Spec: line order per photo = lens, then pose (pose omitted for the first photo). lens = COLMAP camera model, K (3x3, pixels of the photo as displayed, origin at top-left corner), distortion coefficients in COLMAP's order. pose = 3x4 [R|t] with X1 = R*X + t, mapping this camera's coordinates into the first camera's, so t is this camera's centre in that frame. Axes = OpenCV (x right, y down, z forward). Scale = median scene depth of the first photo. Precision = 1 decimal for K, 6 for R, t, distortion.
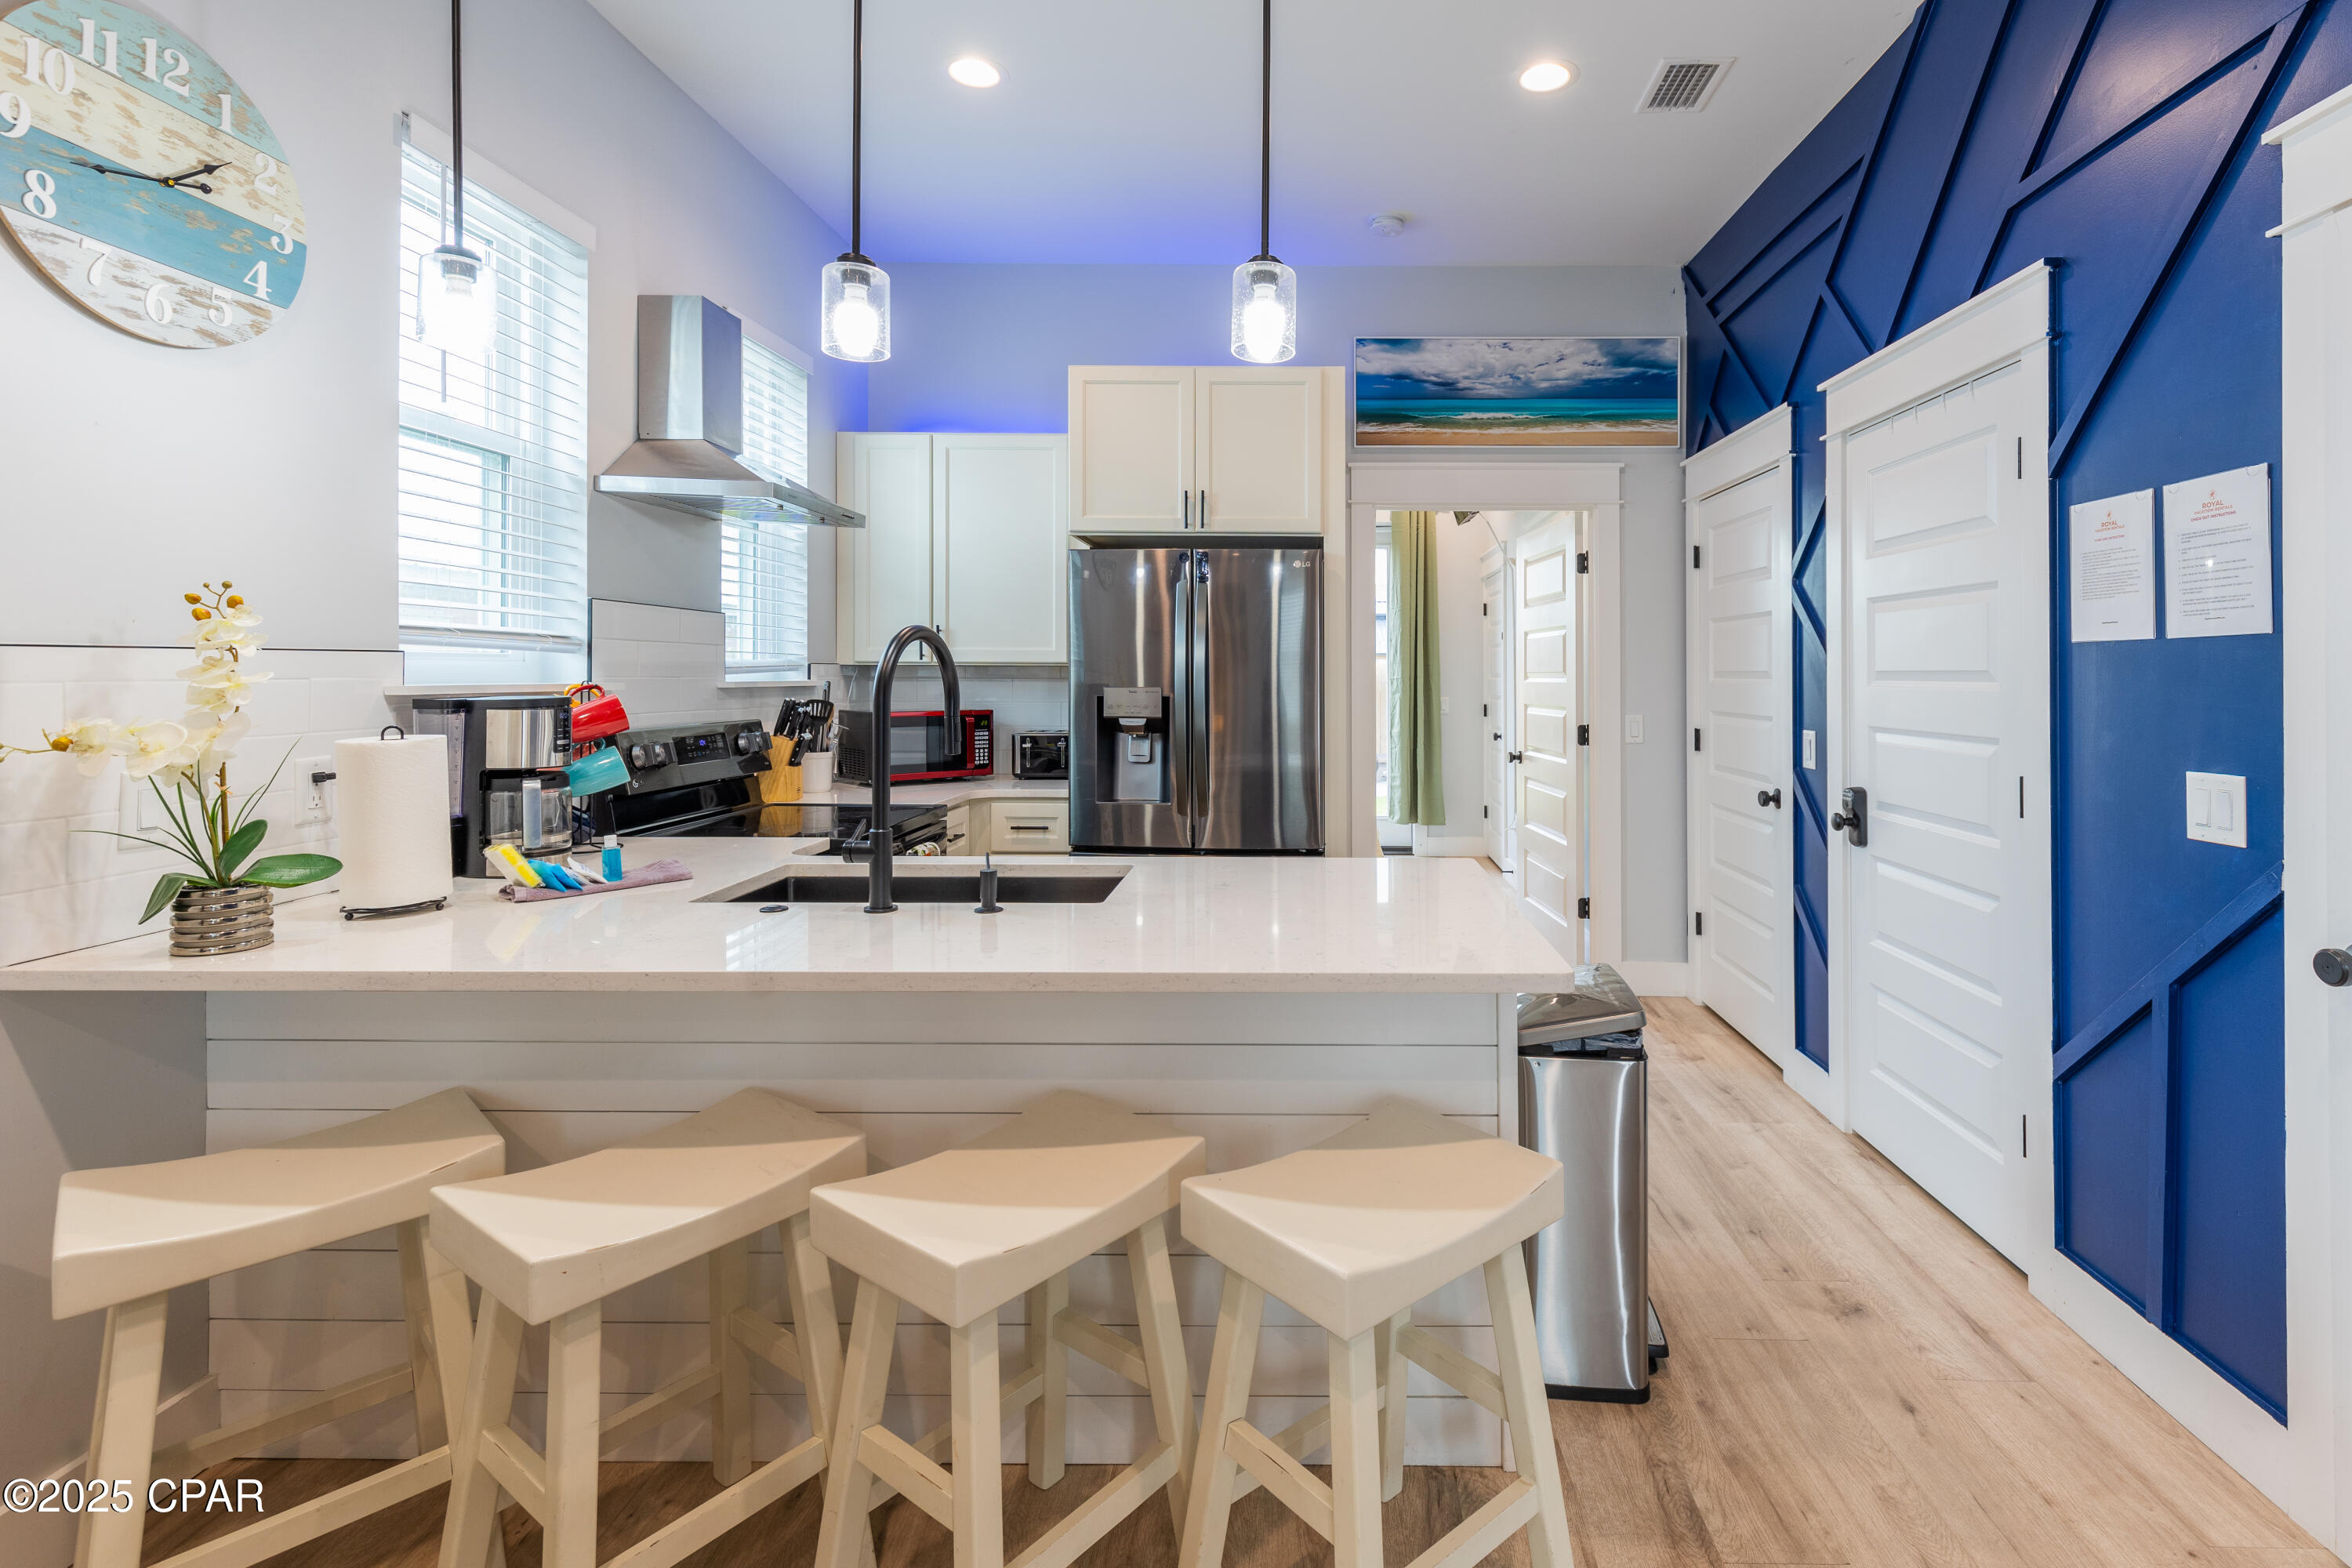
lens RADIAL K [[1099.6, 0, 1297.2], [0, 1099.6, 676.3], [0, 0, 1]] dist [0.001636, 0.000306]
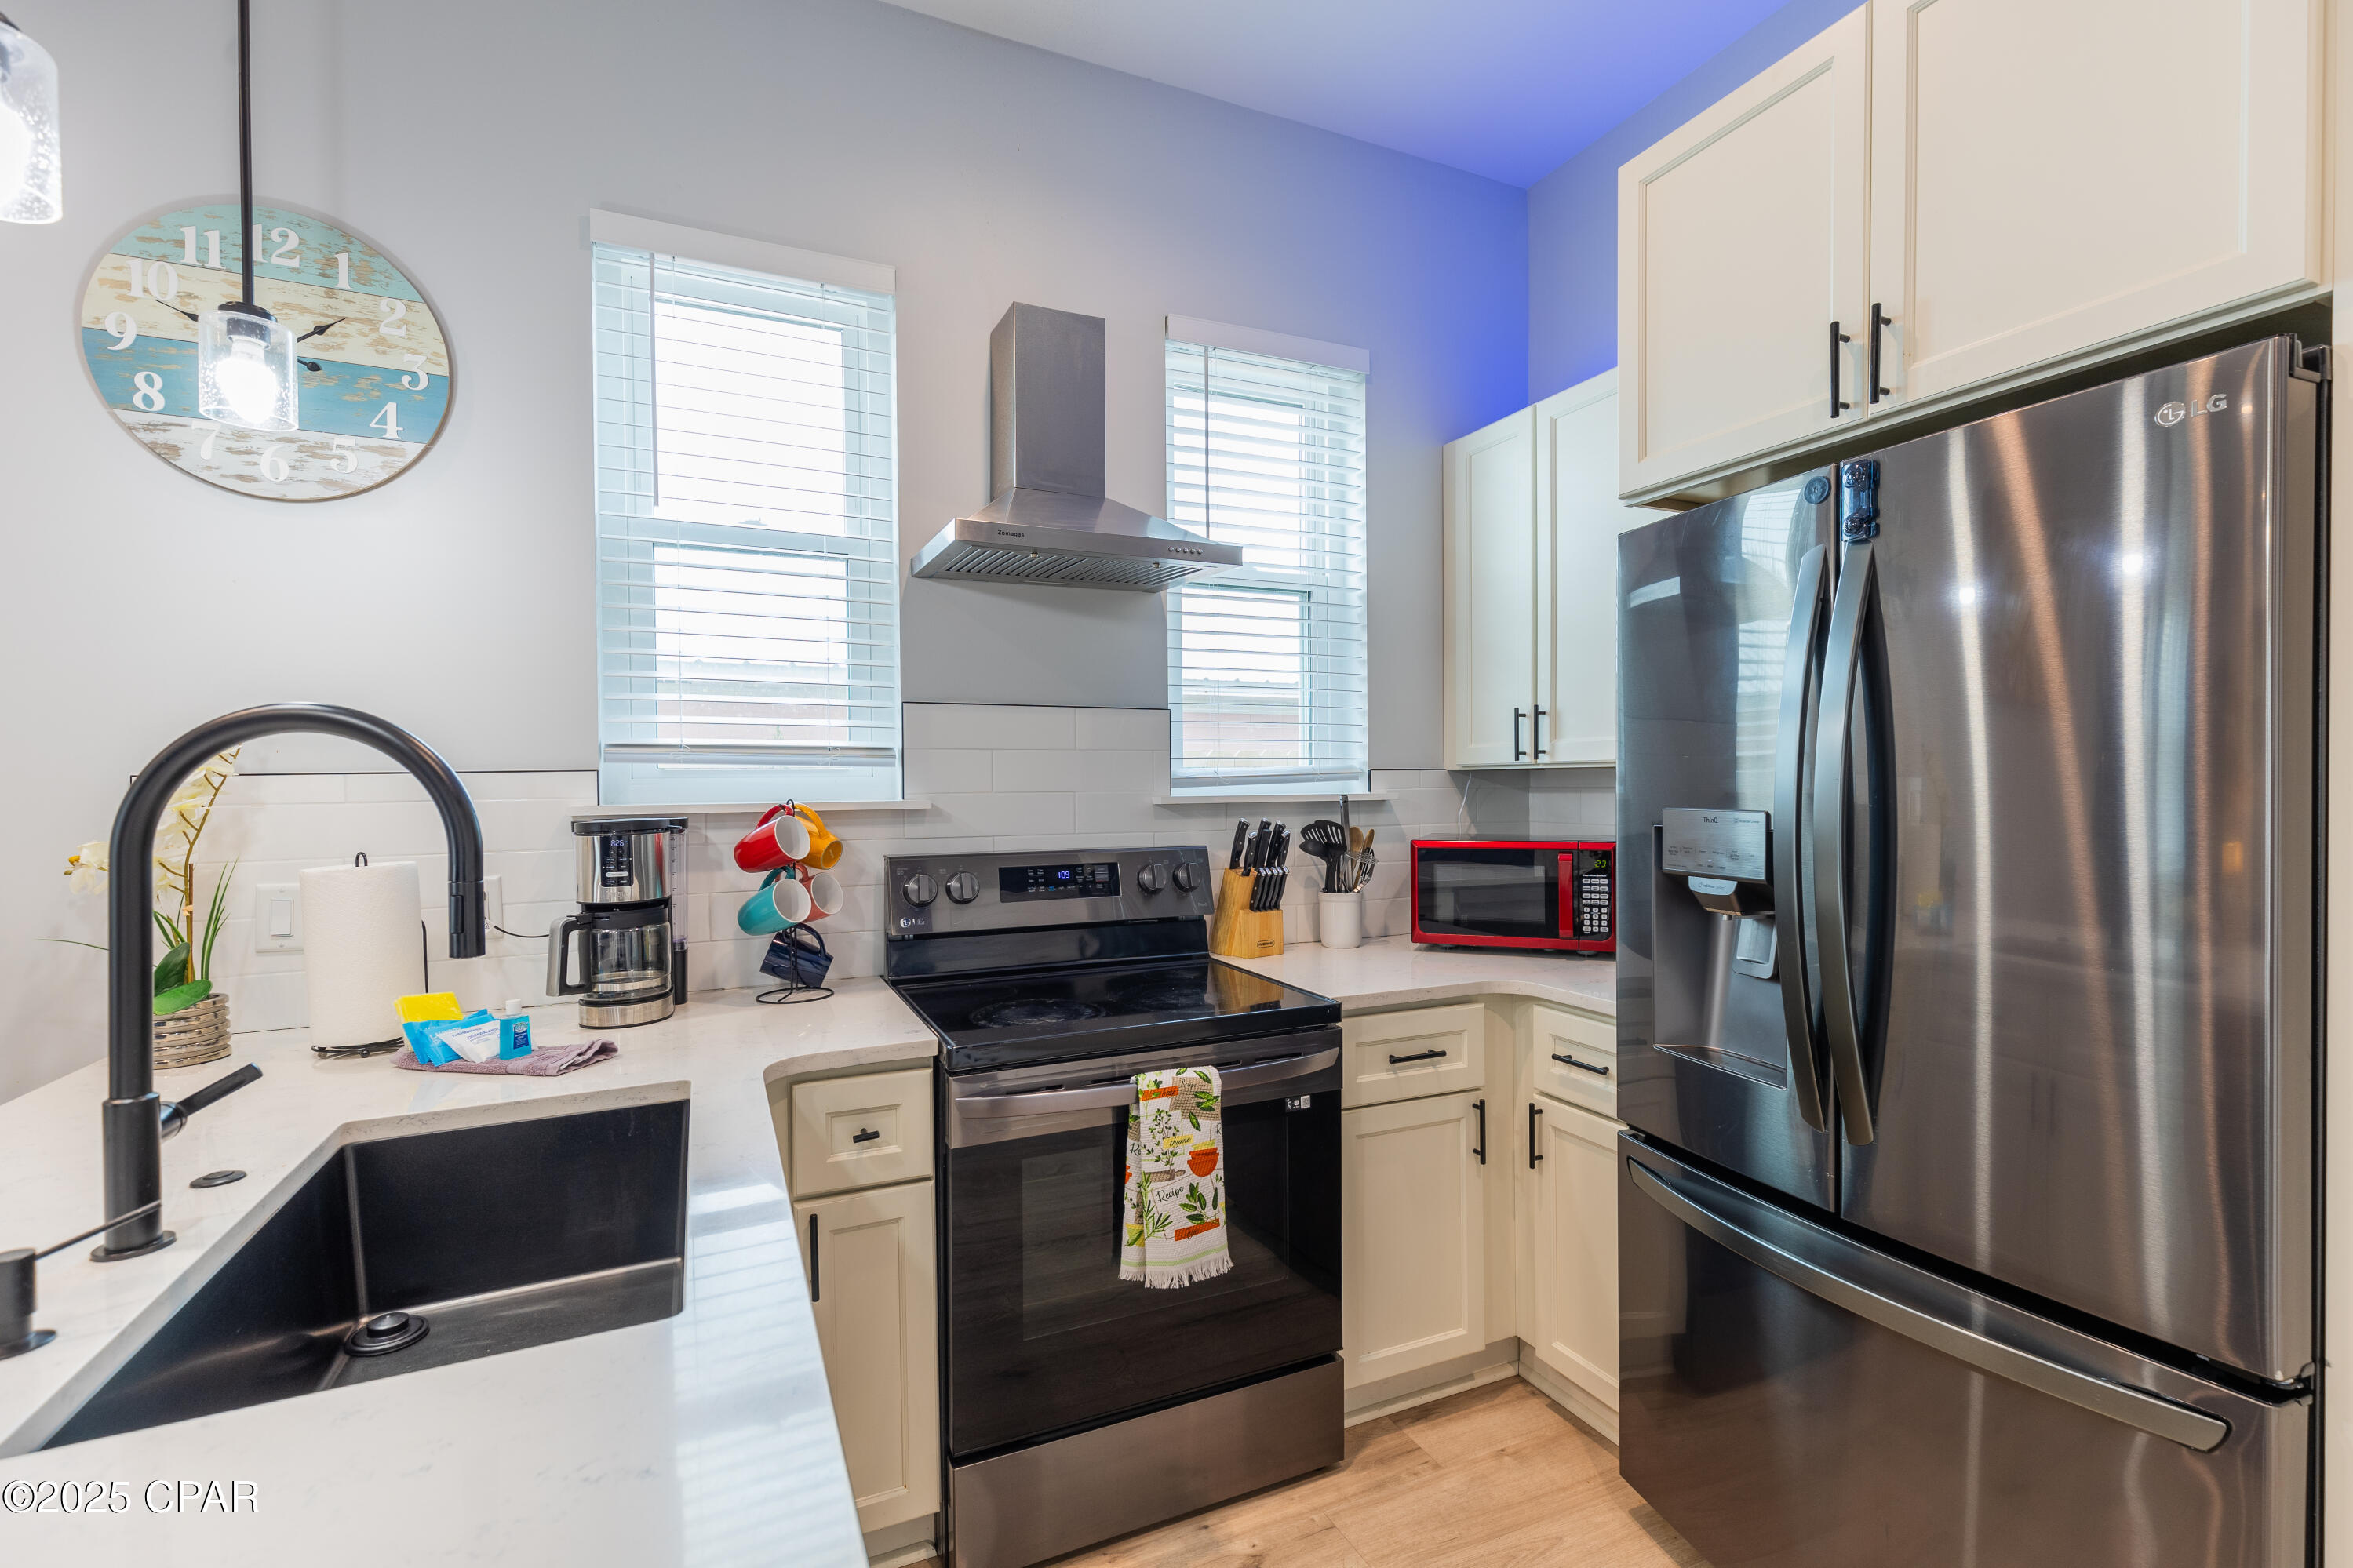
lens RADIAL K [[1051.4, 0, 1208.7], [0, 1051.4, 794.6], [0, 0, 1]] dist [0.002558, 0.000724]
pose [[0.432320, 0.003175, -0.901715, 0.166796], [0.011488, 0.999893, 0.009028, -0.002633], [0.901647, -0.014261, 0.432237, 0.704310]]
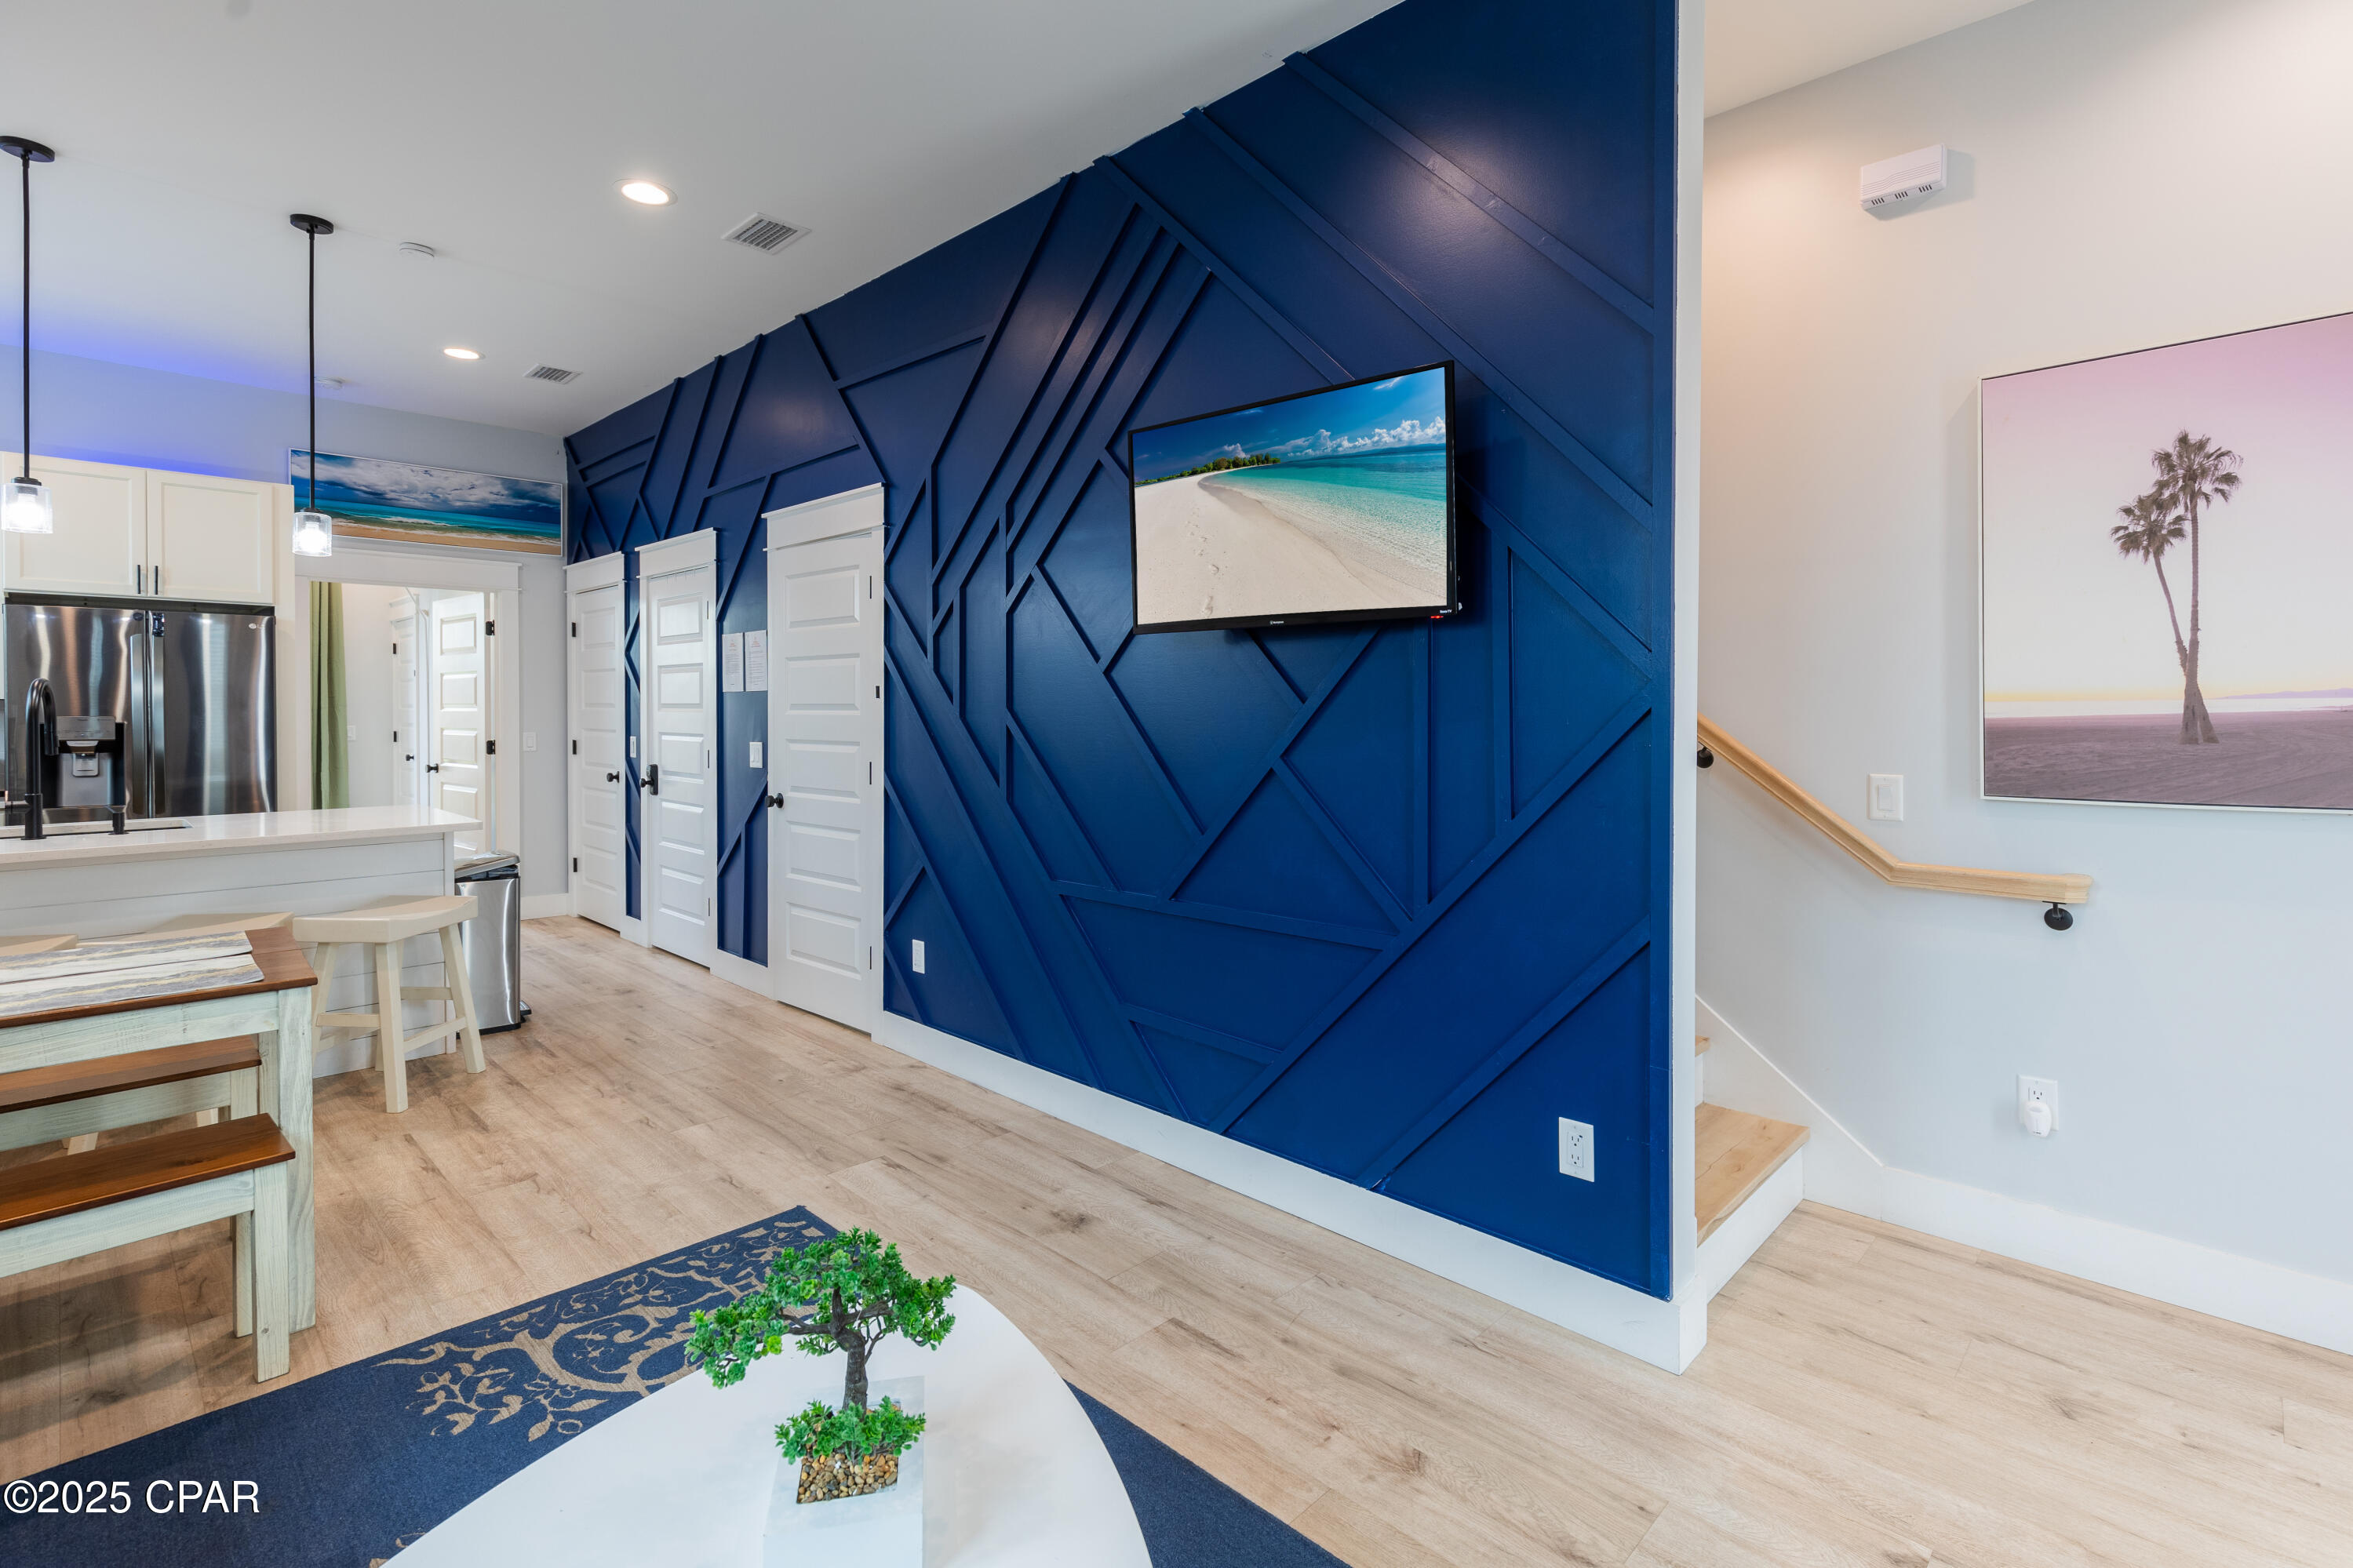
lens RADIAL K [[1095.9, 0, 1177.5], [0, 1095.9, 703.3], [0, 0, 1]] dist [0.002262, 0.000409]
pose [[0.689744, -0.001500, 0.724051, -0.221543], [0.003148, 0.999995, -0.000927, -0.000548], [-0.724046, 0.002919, 0.689745, -0.890351]]
